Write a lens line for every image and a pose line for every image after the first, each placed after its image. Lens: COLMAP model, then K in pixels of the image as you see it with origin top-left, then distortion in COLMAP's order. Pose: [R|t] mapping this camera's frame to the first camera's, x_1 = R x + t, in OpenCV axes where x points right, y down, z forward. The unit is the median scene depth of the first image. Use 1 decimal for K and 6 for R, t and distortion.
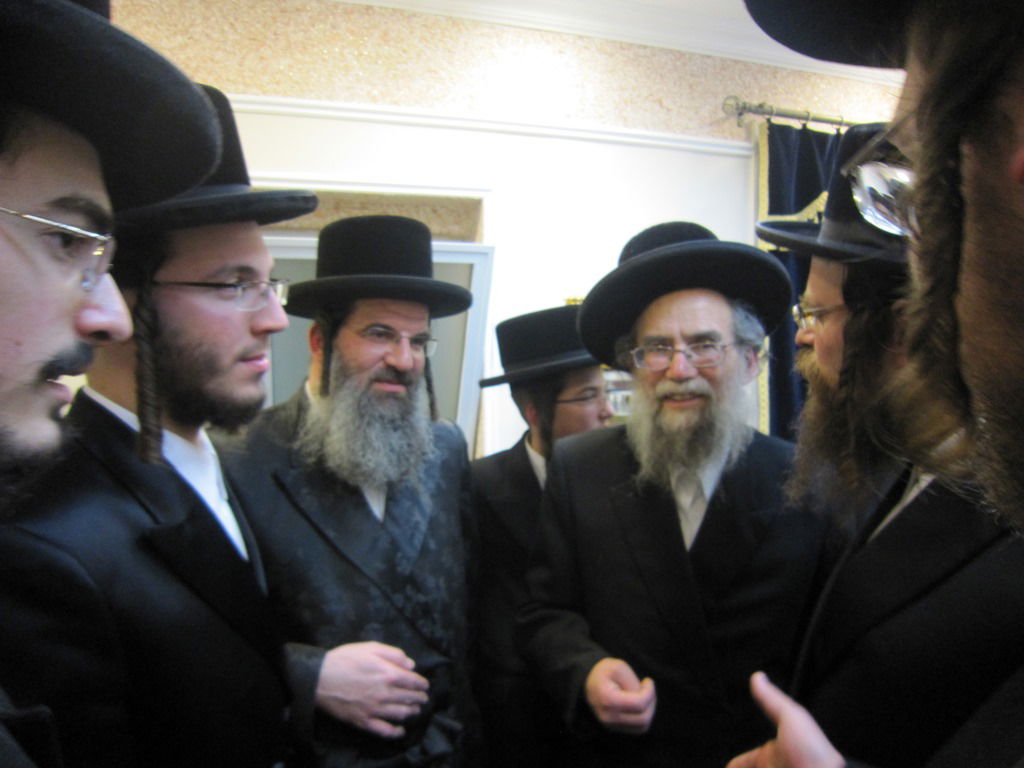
lens RADIAL K [[728.7, 0, 519.2], [0, 728.7, 387.8], [0, 0, 1]] dist [-0.054397, 0.019811]
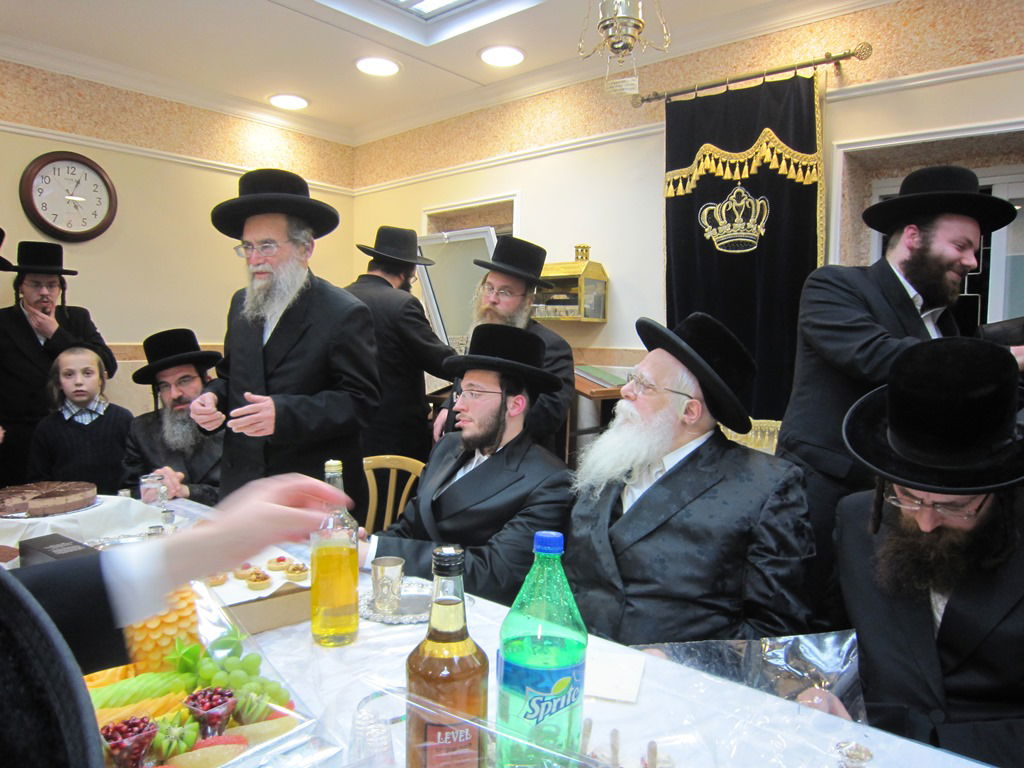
lens RADIAL K [[728.7, 0, 505.0], [0, 728.7, 377.1], [0, 0, 1]] dist [-0.054397, 0.019811]
pose [[0.511943, 0.037907, -0.858183, 1.340328], [-0.072184, 0.997391, 0.000995, 0.147864], [0.855981, 0.061438, 0.513343, 0.105746]]
